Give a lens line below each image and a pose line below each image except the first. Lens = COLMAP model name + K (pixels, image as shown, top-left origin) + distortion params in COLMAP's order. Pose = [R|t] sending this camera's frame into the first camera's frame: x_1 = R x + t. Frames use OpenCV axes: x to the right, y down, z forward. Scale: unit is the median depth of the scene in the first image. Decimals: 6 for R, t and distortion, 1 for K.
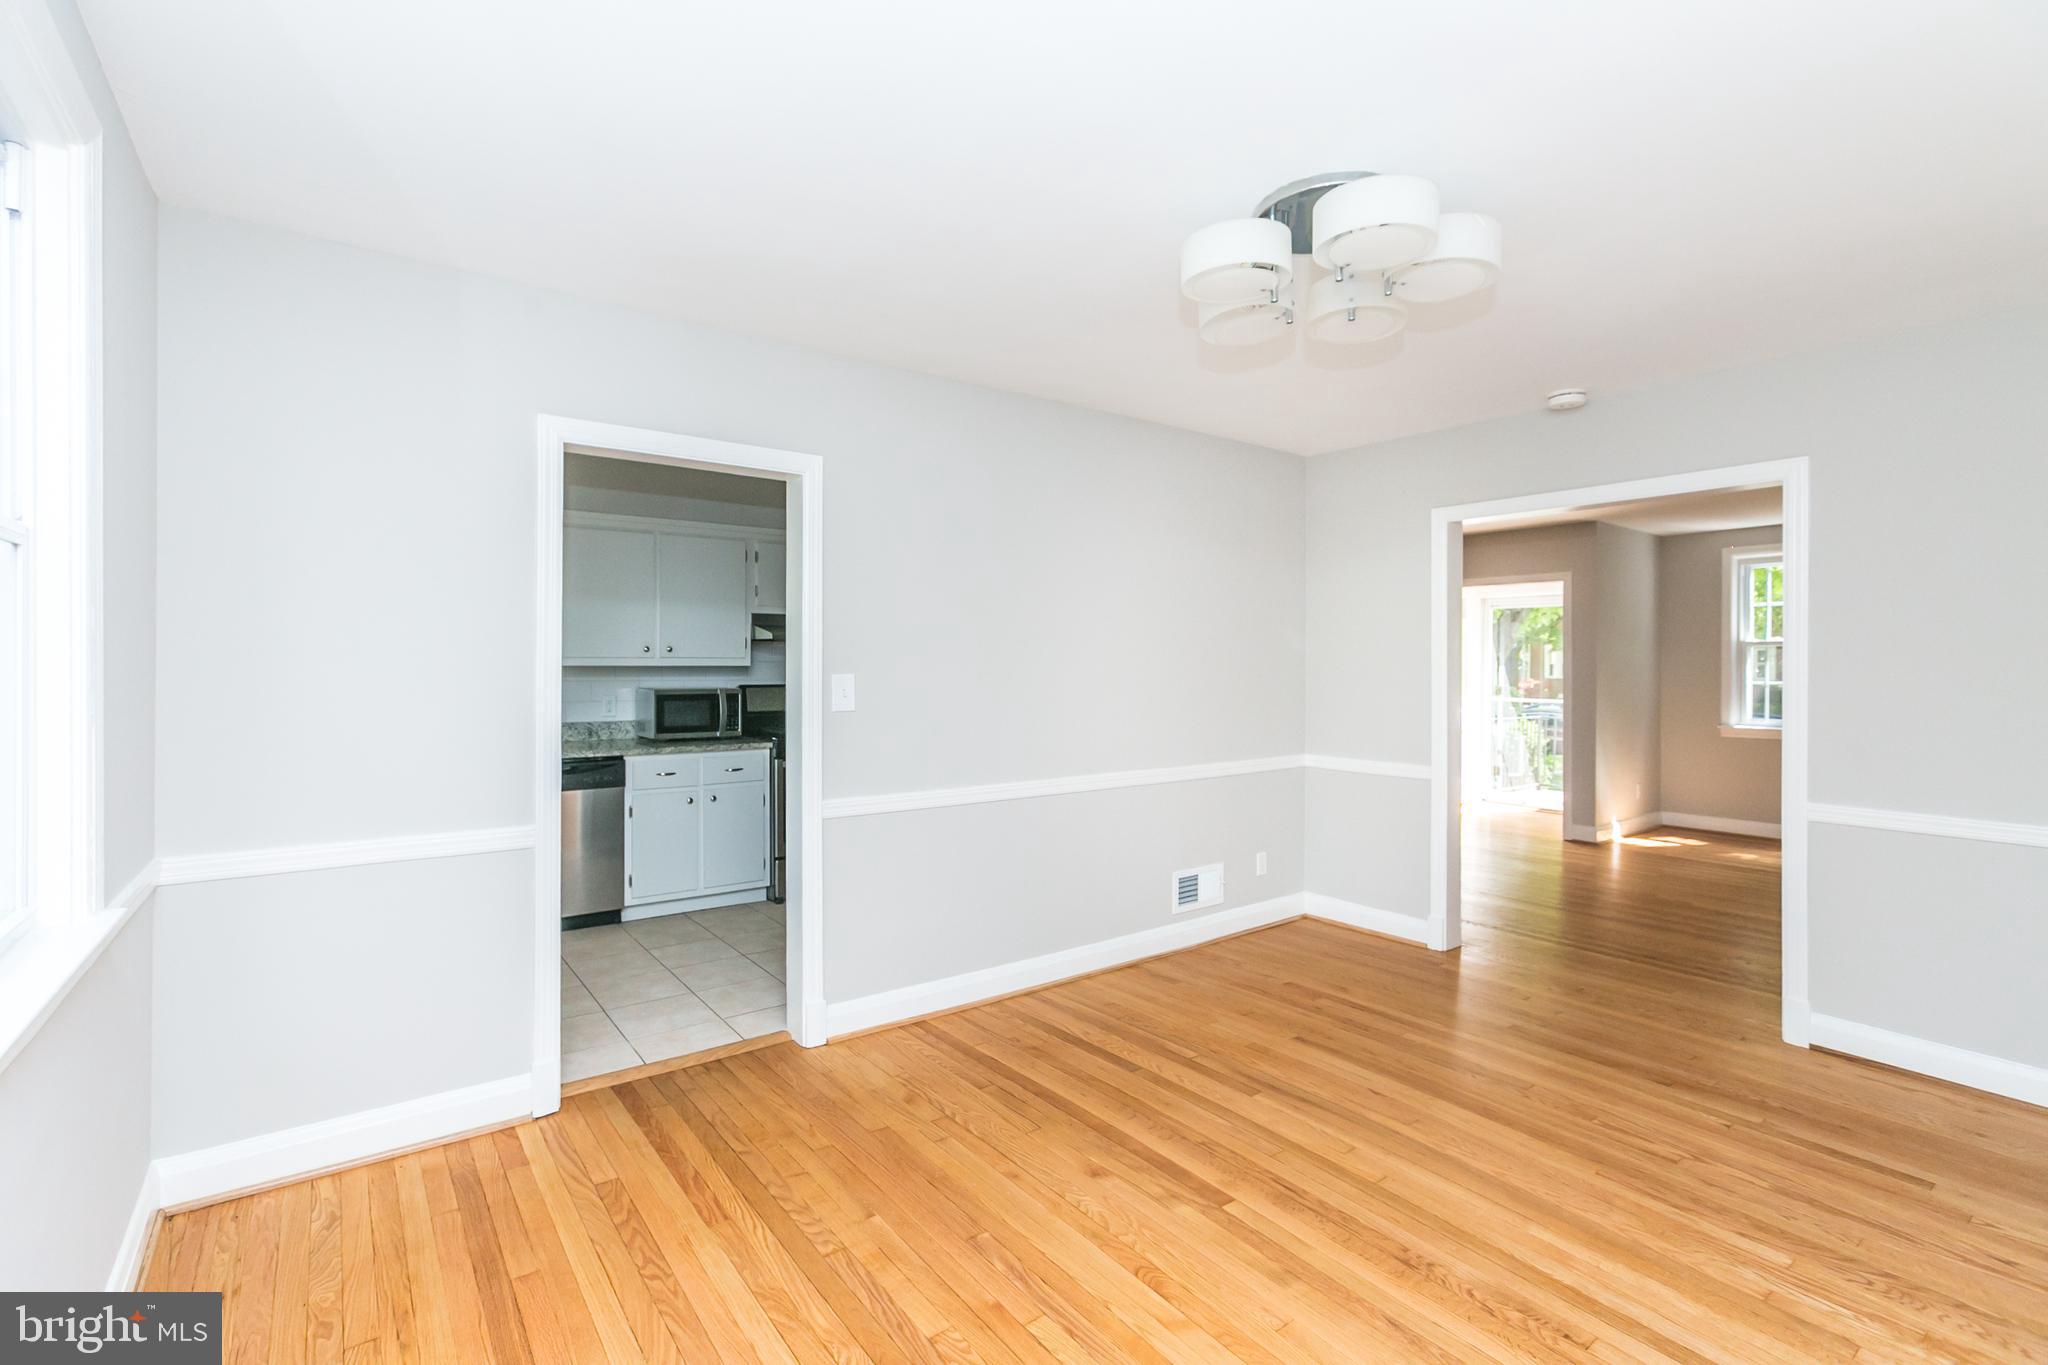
lens RADIAL K [[959.3, 0, 1026.6], [0, 959.3, 670.5], [0, 0, 1]] dist [-0.038247, 0.031418]
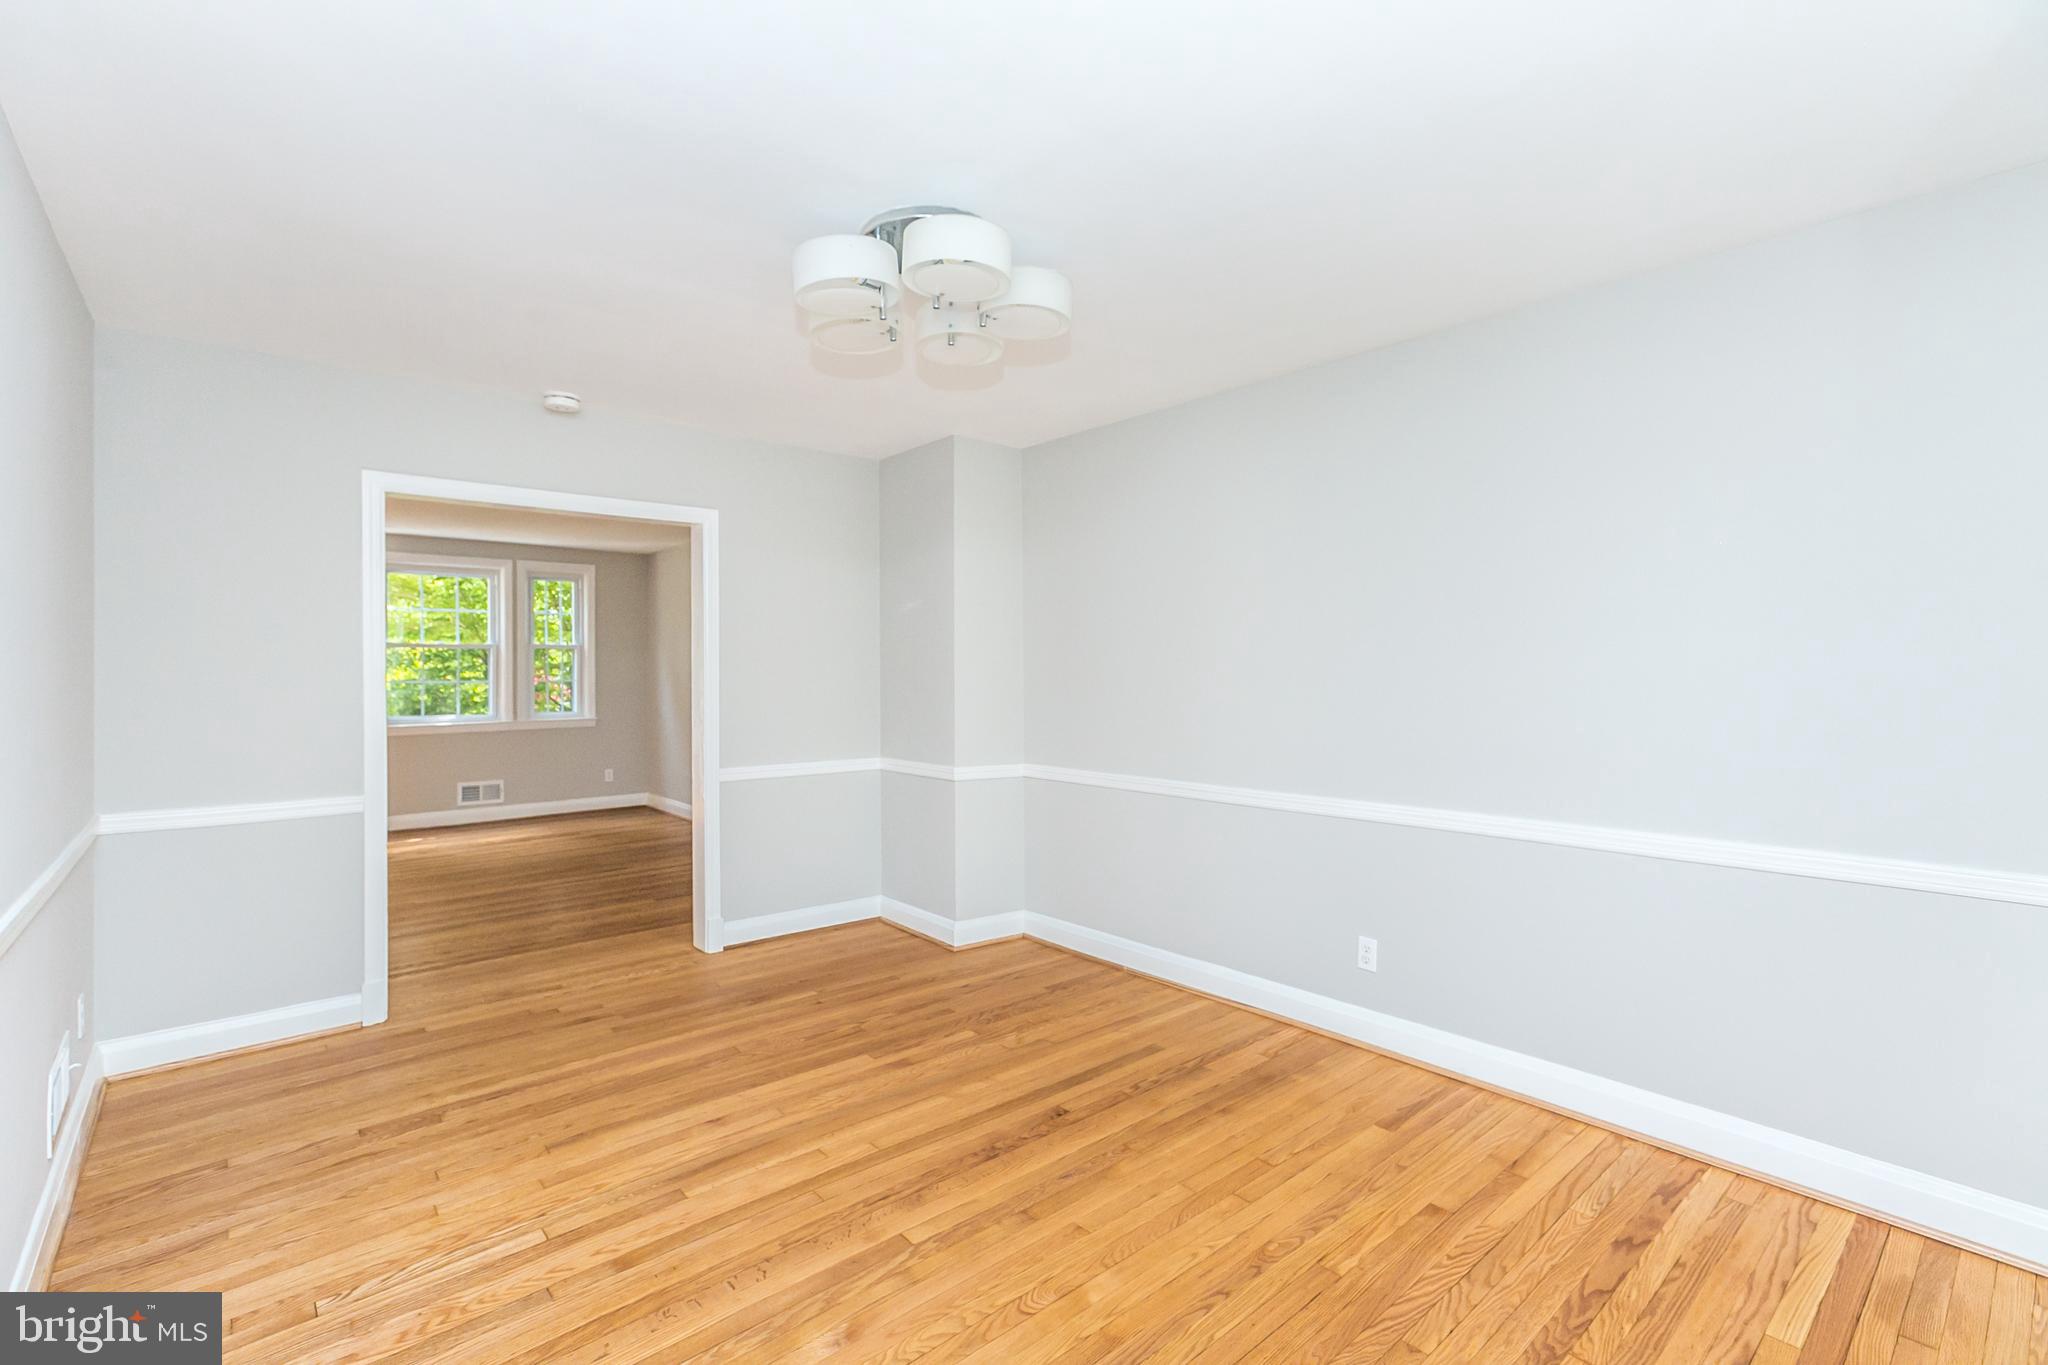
lens RADIAL K [[908.0, 0, 1024.0], [0, 908.0, 682.5], [0, 0, 1]] dist [0.002647, 0.000347]
pose [[-0.085927, -0.023015, 0.996036, -0.532411], [0.007539, 0.999689, 0.023750, -0.011008], [-0.996273, 0.009550, -0.085727, 0.740872]]
